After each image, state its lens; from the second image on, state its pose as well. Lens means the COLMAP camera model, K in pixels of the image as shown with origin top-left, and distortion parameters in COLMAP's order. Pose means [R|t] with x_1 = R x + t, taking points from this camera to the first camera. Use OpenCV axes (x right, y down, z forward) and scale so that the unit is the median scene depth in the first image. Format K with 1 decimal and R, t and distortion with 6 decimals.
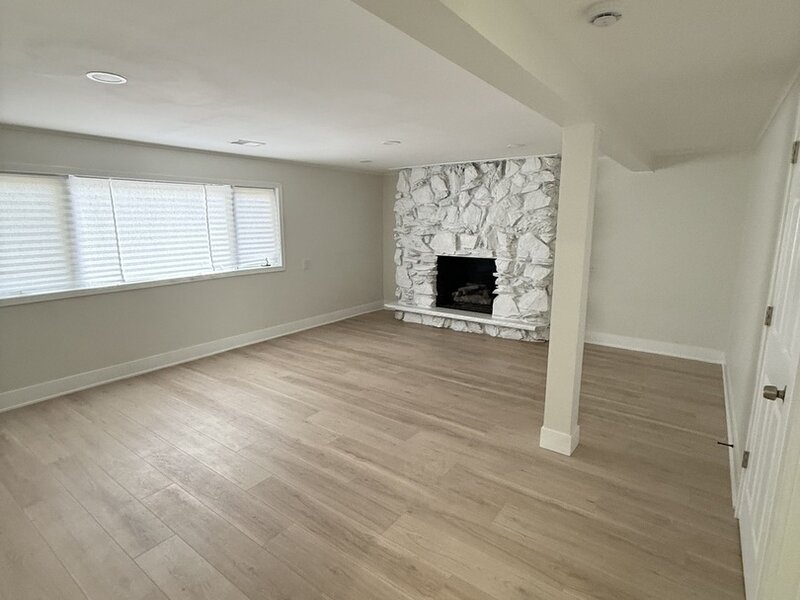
lens RADIAL K [[425.8, 0, 399.6], [0, 425.8, 294.8], [0, 0, 1]] dist [0.001758, 0.000443]
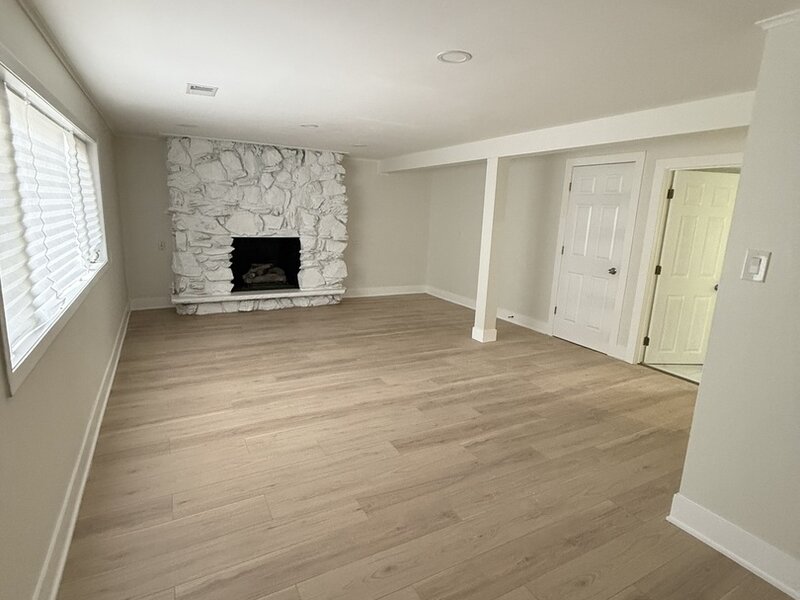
lens RADIAL K [[425.8, 0, 399.6], [0, 425.8, 294.8], [0, 0, 1]] dist [0.001758, 0.000443]
pose [[0.428617, -0.160796, 0.889062, -0.686647], [0.118652, 0.985531, 0.121041, -0.041003], [-0.895661, 0.053609, 0.441494, 0.283055]]
